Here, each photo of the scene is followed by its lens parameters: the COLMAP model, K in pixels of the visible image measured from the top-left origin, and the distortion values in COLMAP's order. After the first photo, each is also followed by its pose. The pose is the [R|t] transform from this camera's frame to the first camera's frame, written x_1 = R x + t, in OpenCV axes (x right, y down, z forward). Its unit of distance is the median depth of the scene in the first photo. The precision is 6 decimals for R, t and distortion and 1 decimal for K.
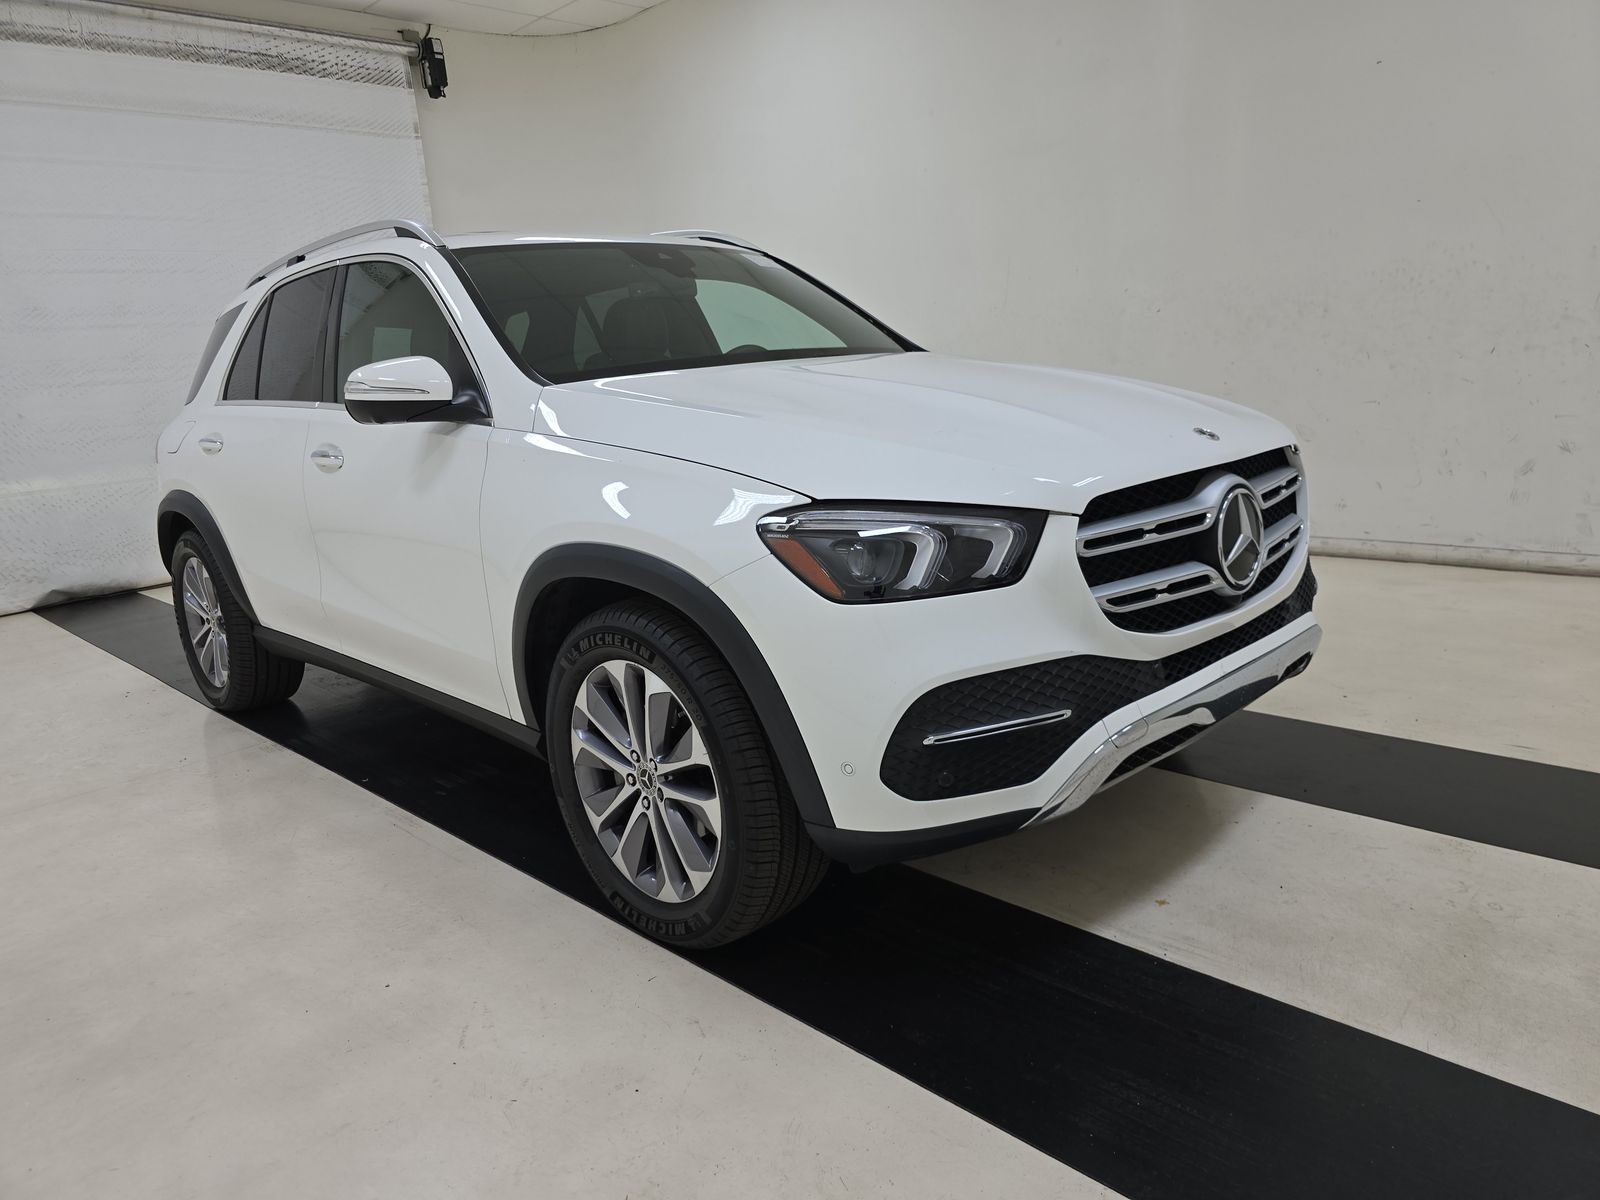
lens RADIAL K [[1071.6, 0, 803.6], [0, 1071.6, 601.6], [0, 0, 1]] dist [0.028298, -0.031020]
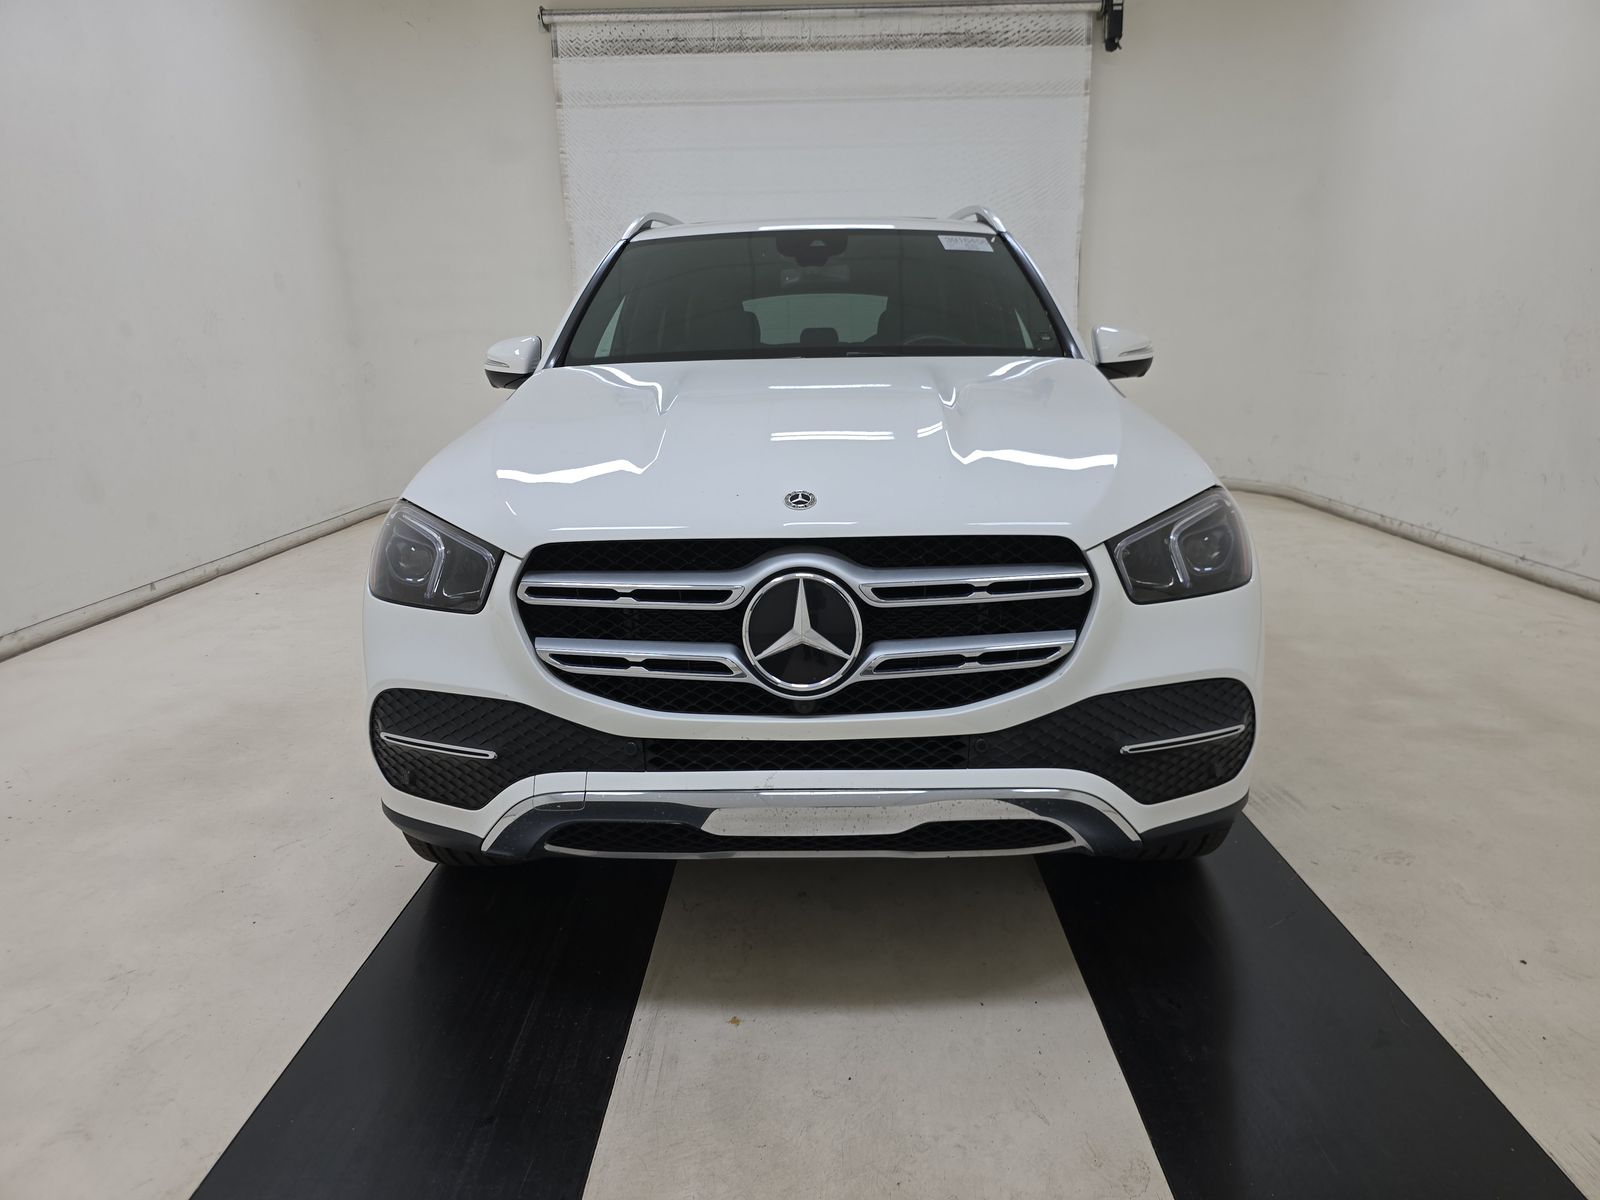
lens RADIAL K [[1071.6, 0, 804.9], [0, 1071.6, 597.1], [0, 0, 1]] dist [0.028298, -0.031020]
pose [[0.701824, 0.220929, -0.677225, 0.267025], [-0.187549, 0.974456, 0.123532, -0.052287], [0.687218, 0.040315, 0.725332, 0.118188]]
